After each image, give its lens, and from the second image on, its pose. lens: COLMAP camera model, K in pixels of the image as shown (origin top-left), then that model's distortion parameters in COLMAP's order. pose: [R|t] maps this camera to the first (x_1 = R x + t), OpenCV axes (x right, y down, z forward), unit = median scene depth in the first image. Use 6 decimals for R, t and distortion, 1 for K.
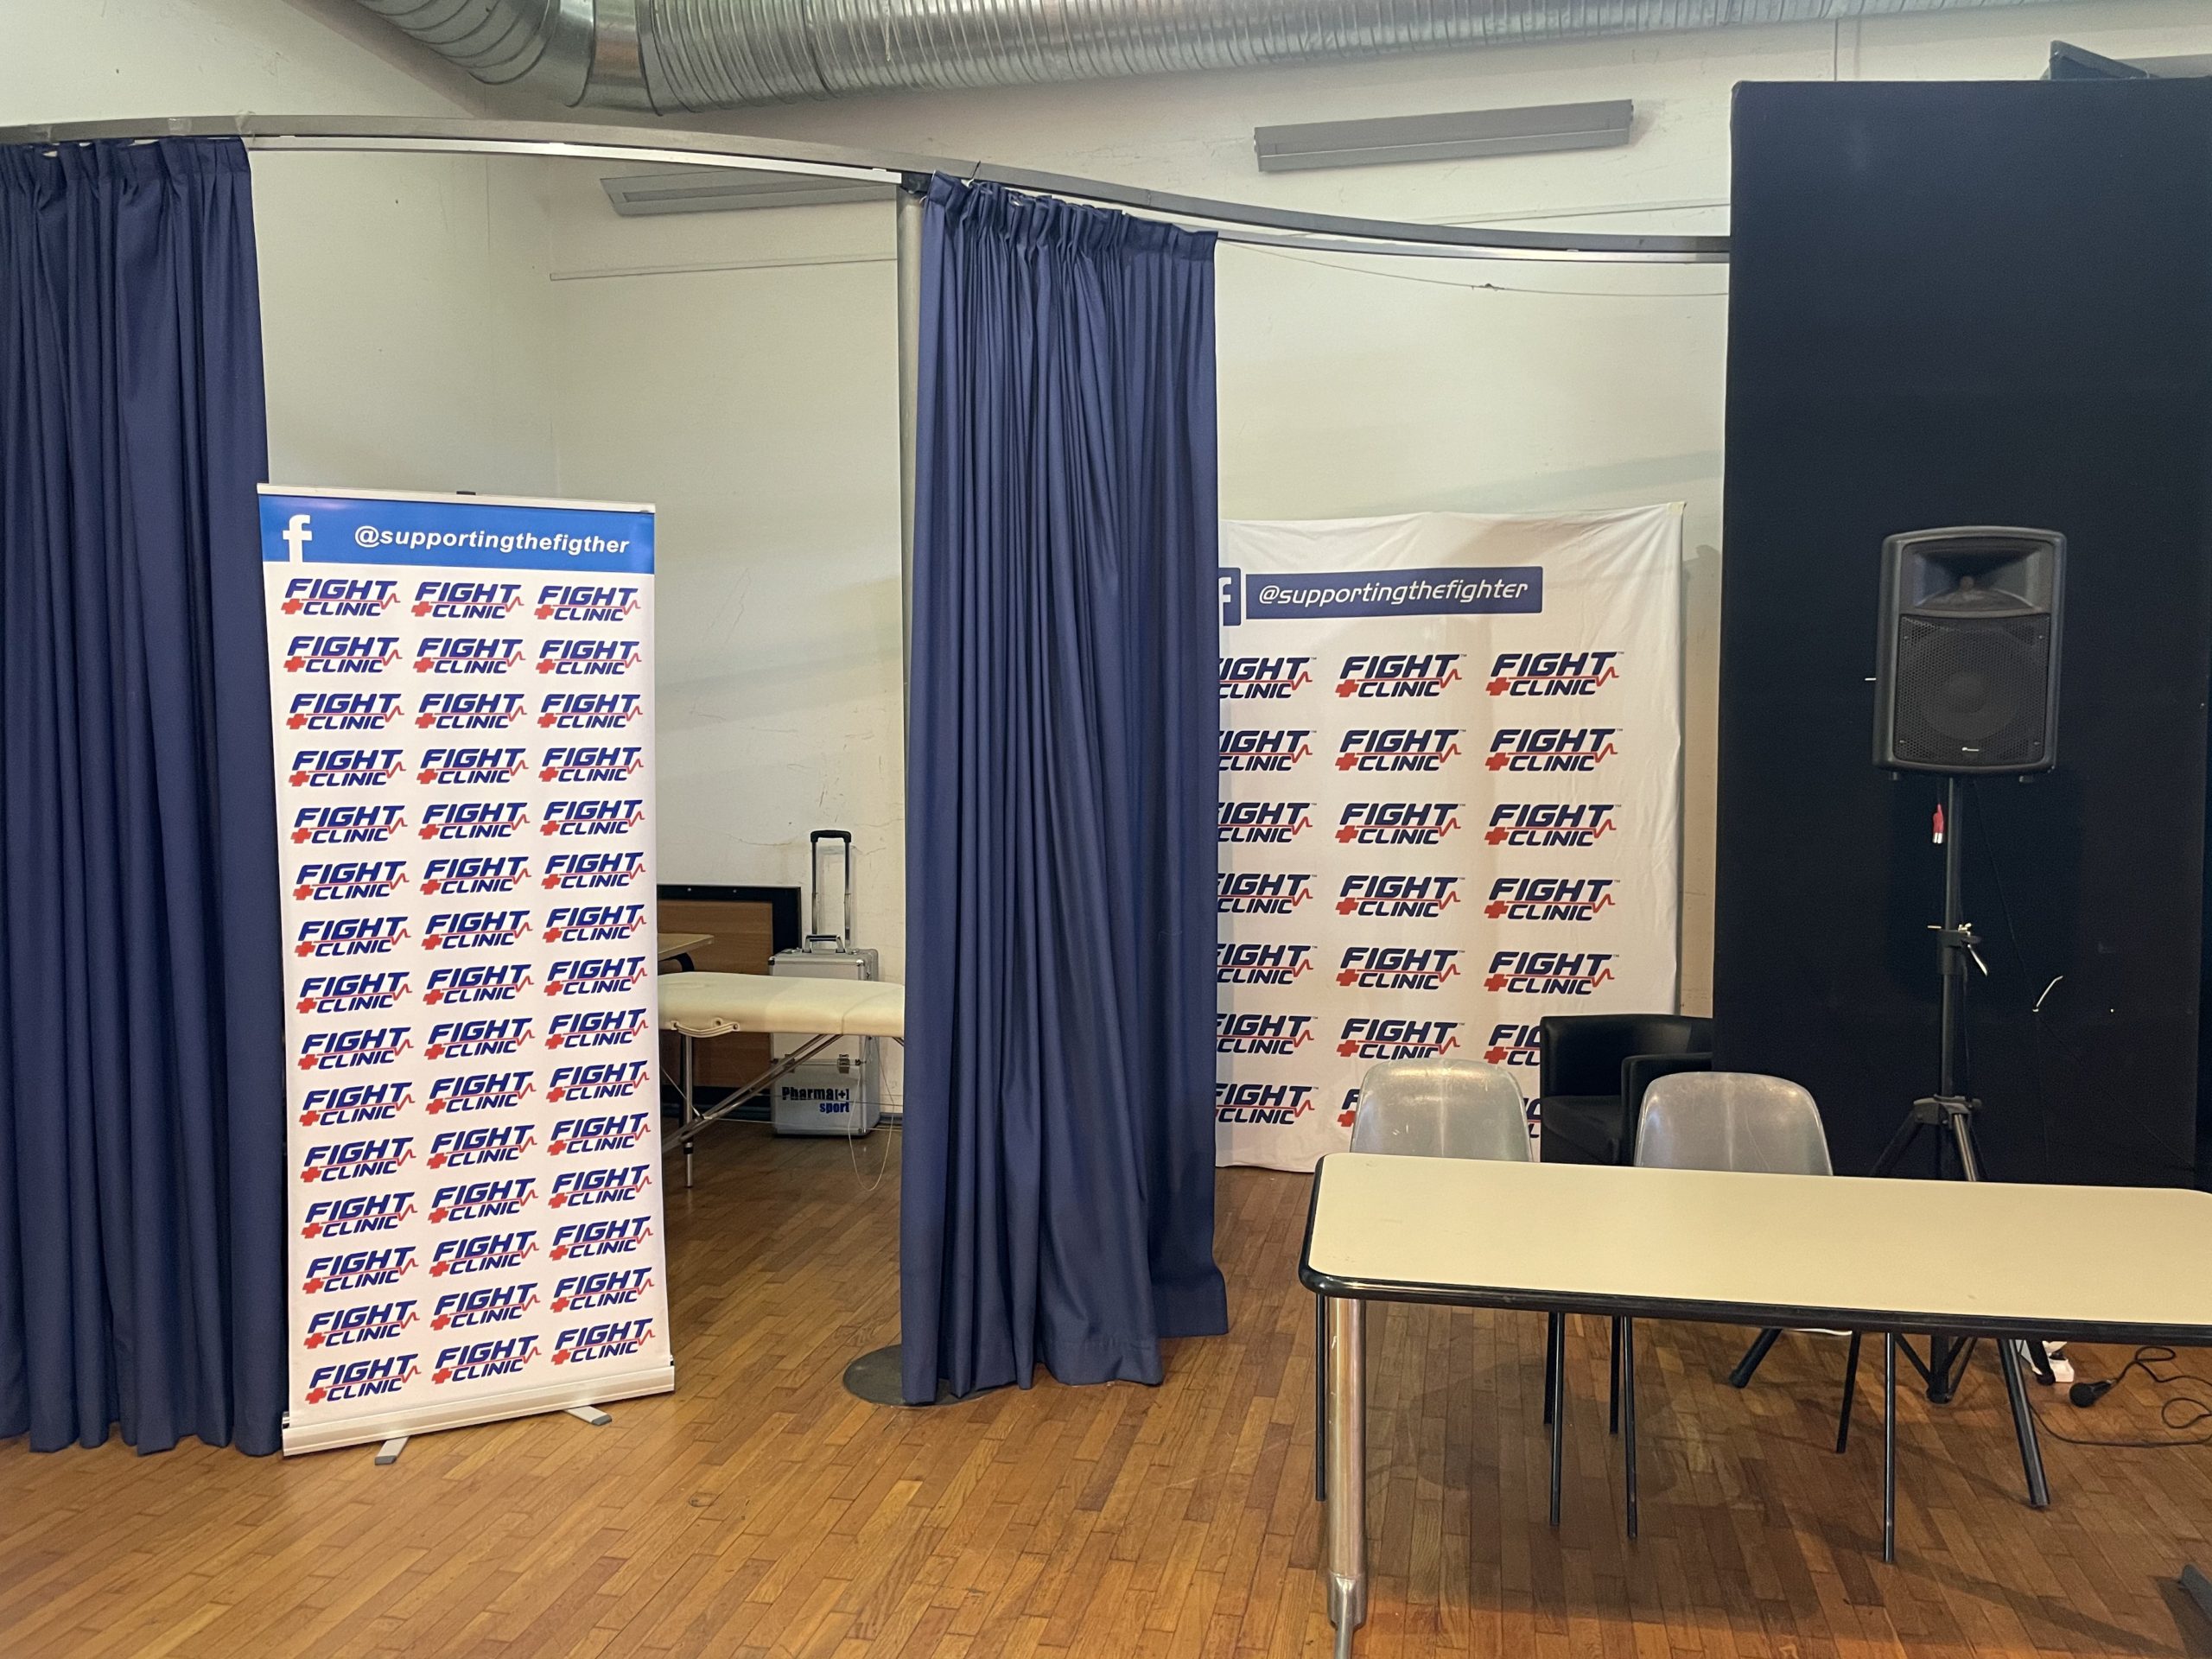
lens RADIAL K [[1639.9, 0, 1106.1], [0, 1639.9, 809.9], [0, 0, 1]] dist [0.087575, -0.109682]
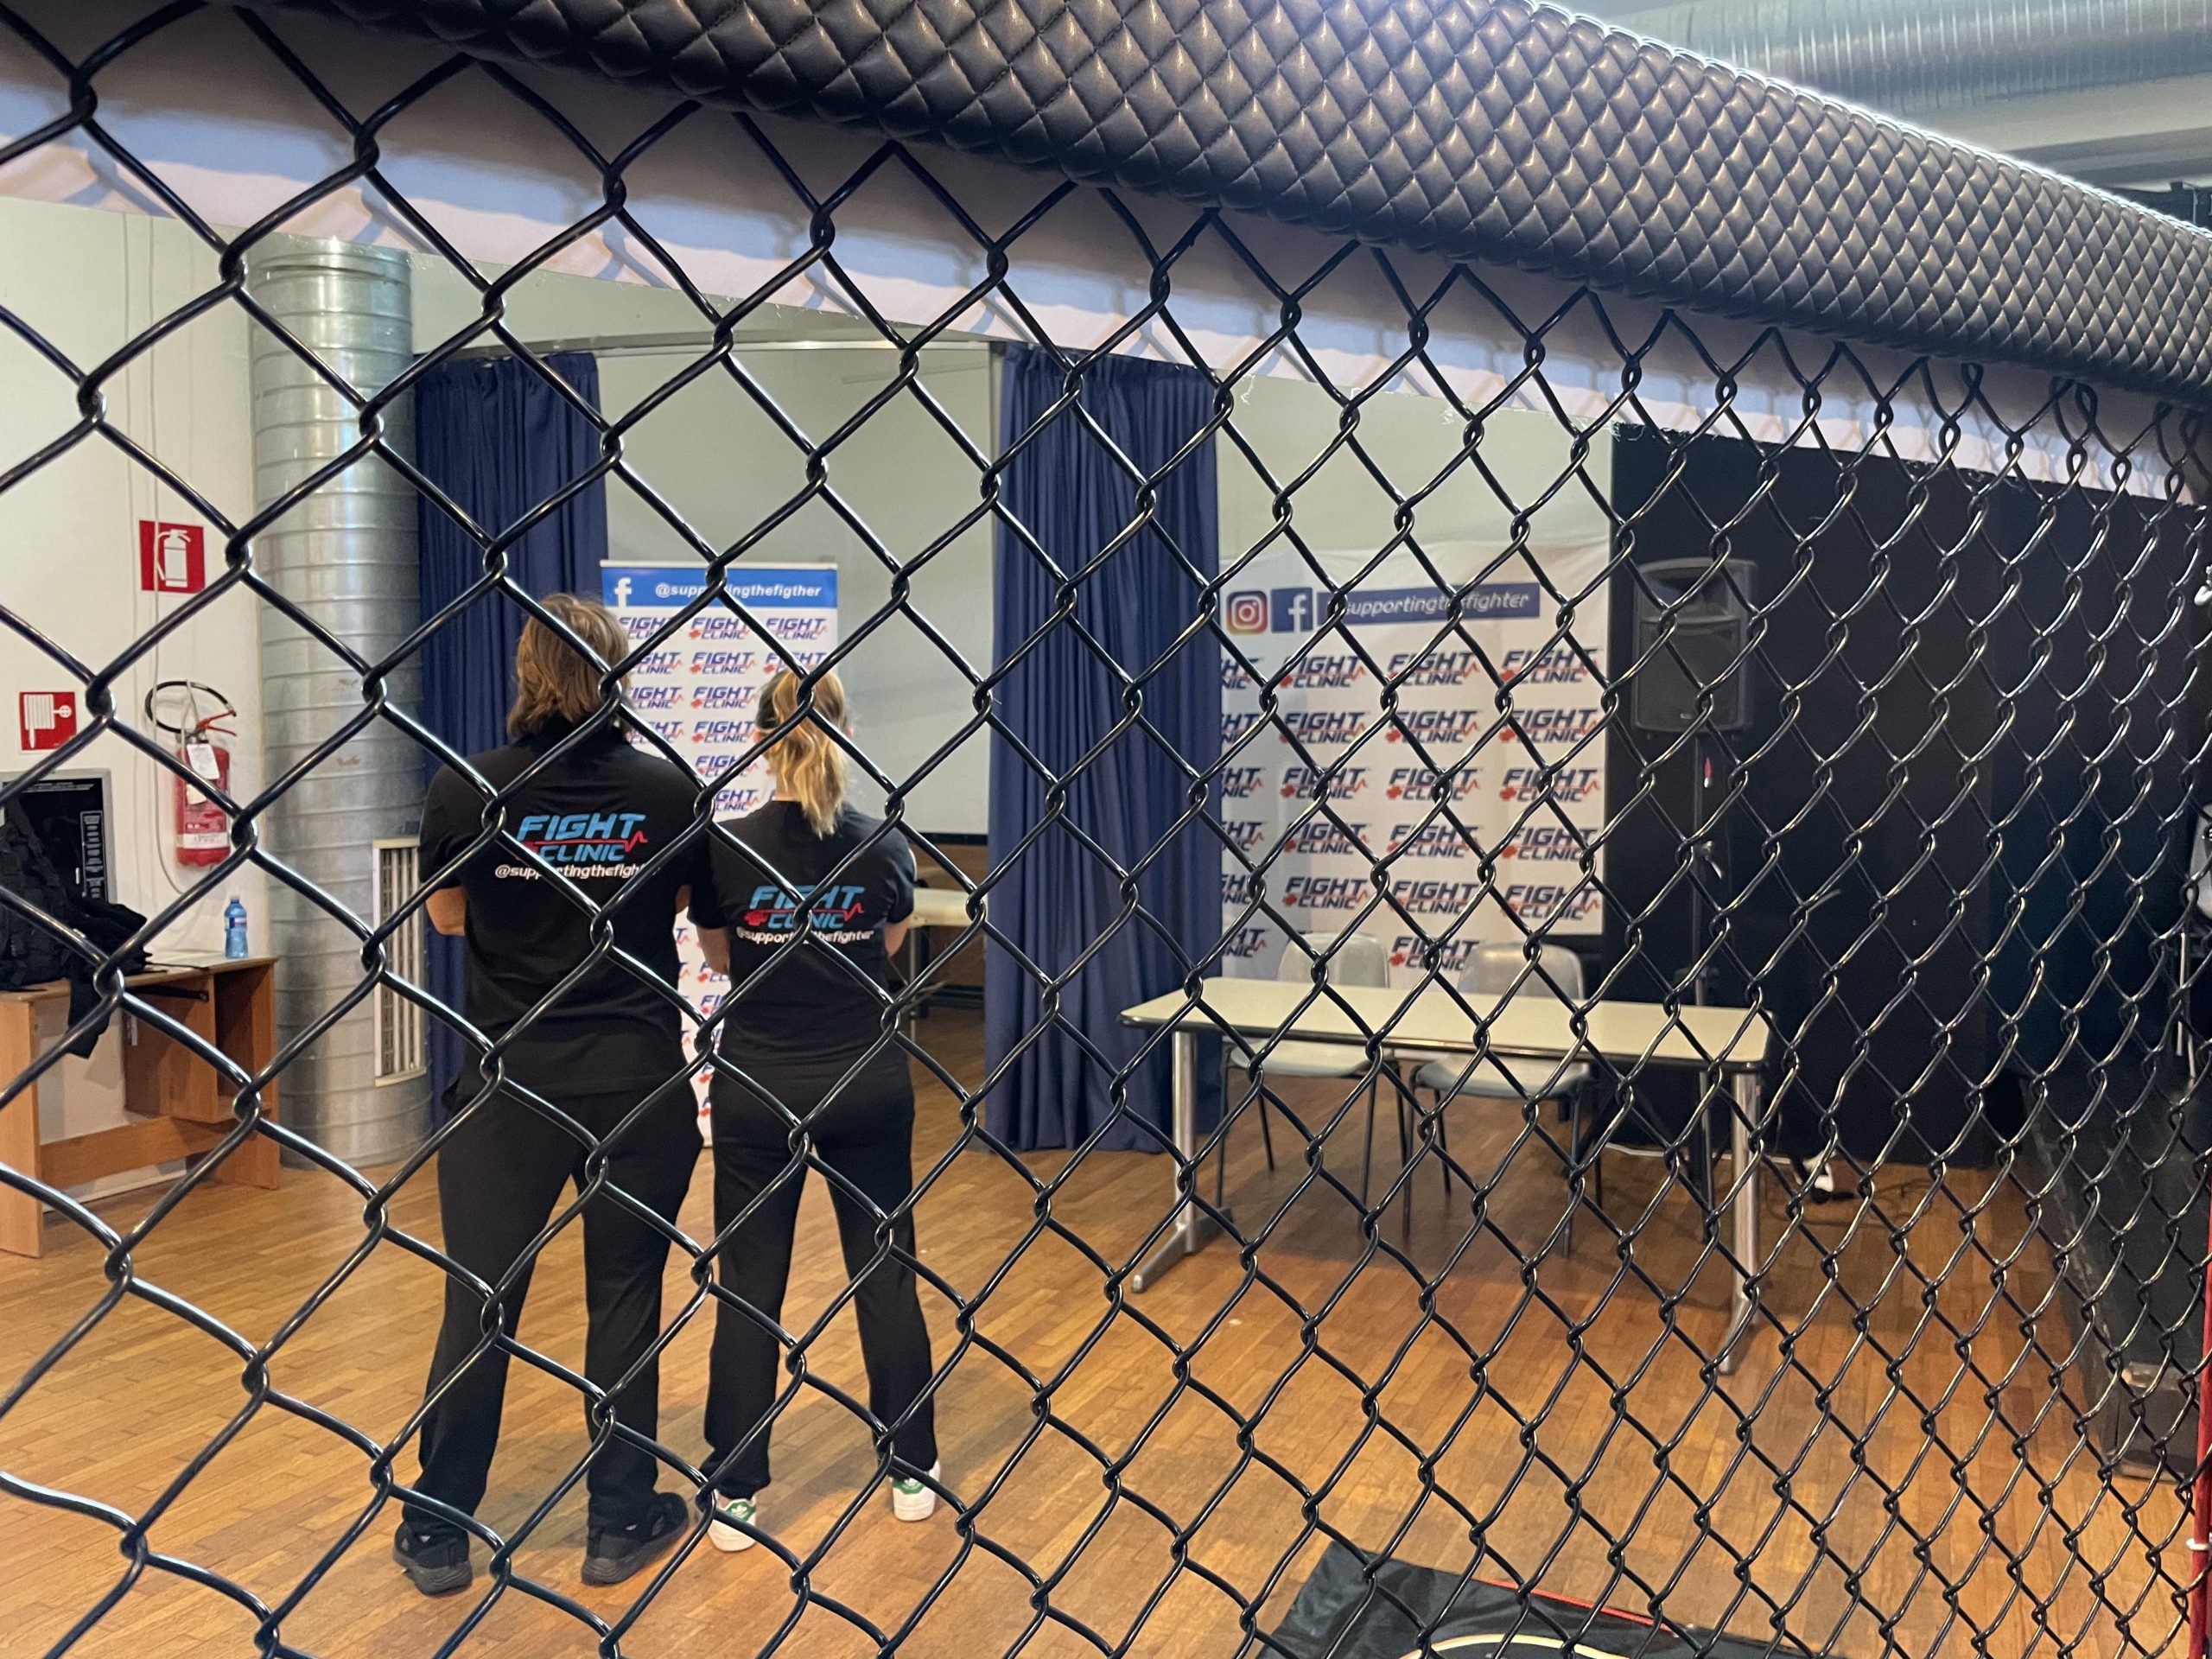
lens RADIAL K [[1639.9, 0, 1106.1], [0, 1639.9, 809.9], [0, 0, 1]] dist [0.087575, -0.109682]
pose [[0.974072, 0.009051, -0.226058, 0.325625], [-0.008887, 0.999959, 0.001745, 0.041591], [0.226064, 0.000310, 0.974112, -0.449894]]
